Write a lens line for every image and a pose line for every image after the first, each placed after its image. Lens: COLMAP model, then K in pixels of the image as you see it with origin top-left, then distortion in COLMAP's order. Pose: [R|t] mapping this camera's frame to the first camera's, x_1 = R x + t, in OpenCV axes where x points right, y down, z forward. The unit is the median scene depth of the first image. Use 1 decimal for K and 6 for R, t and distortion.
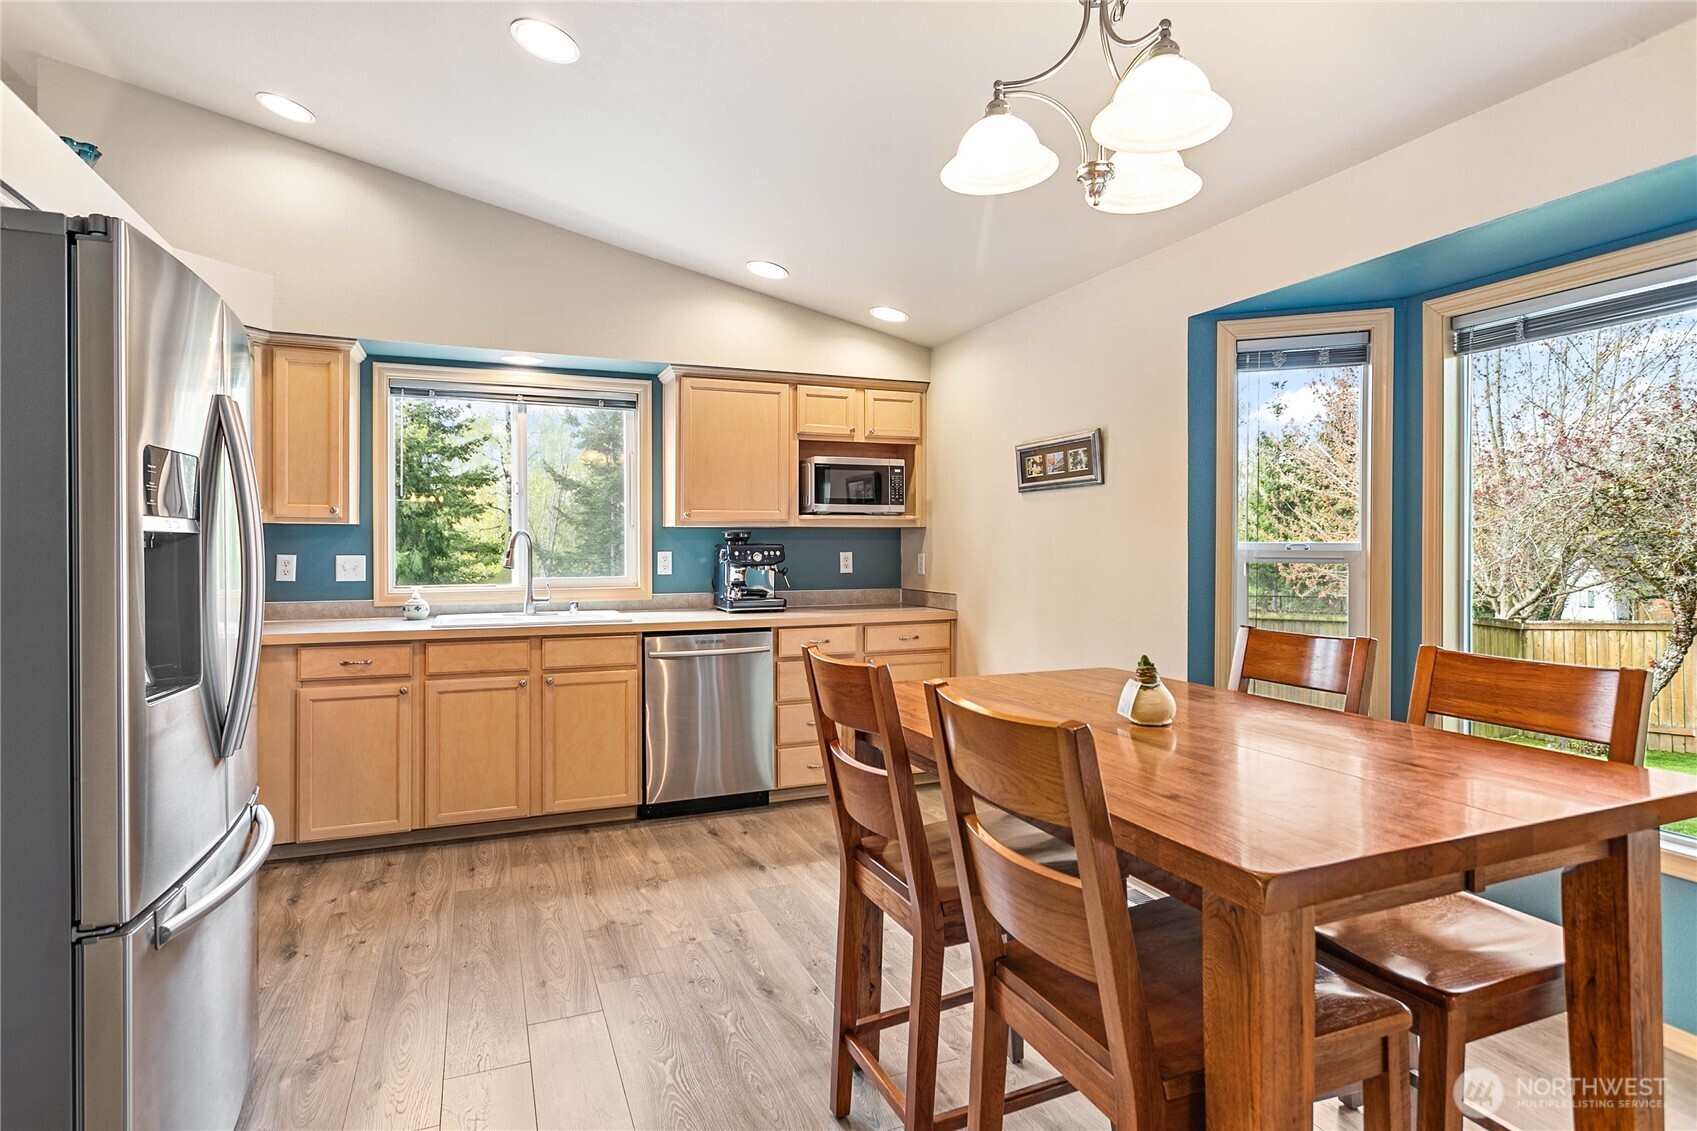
lens RADIAL K [[897.7, 0, 856.0], [0, 897.7, 555.4], [0, 0, 1]] dist [-0.015080, 0.000379]
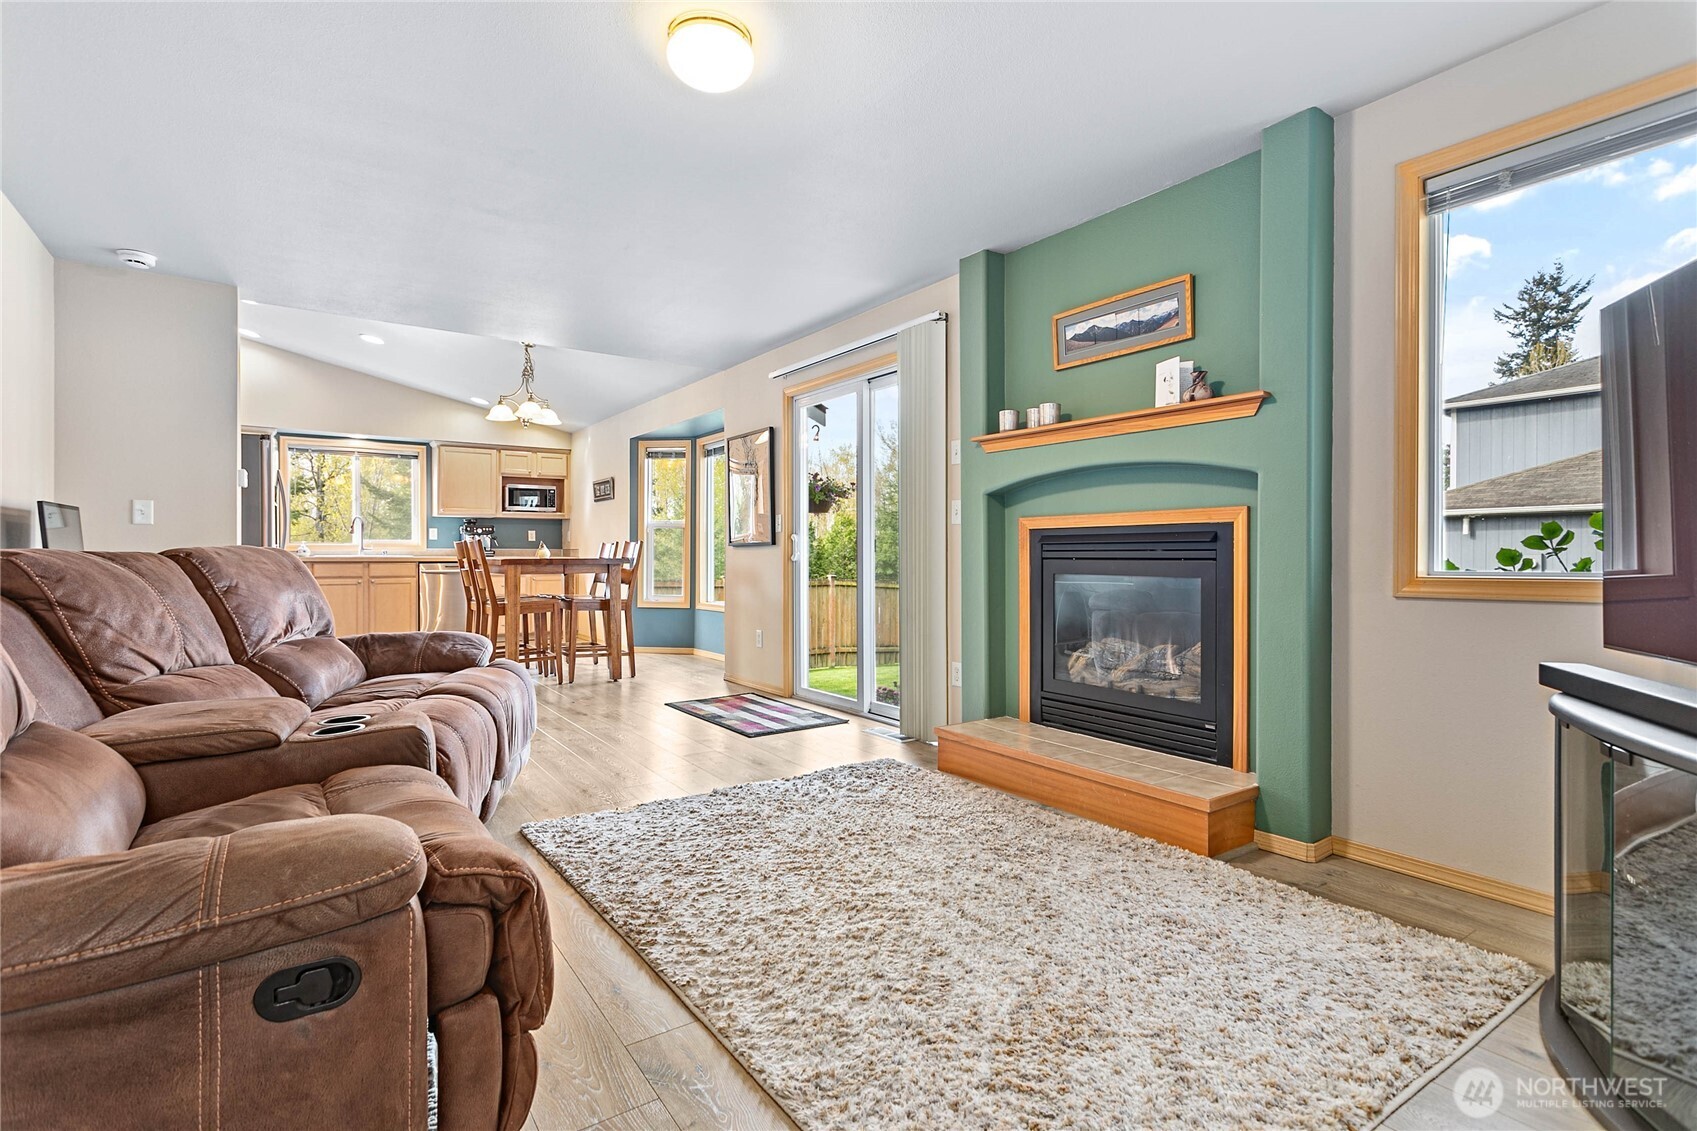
lens RADIAL K [[805.2, 0, 851.2], [0, 805.2, 559.2], [0, 0, 1]] dist [-0.002268, 0.003693]
pose [[0.976508, -0.000115, 0.215481, 0.341422], [0.001307, 0.999985, -0.005390, 0.081264], [-0.215477, 0.005545, 0.976493, -1.063015]]
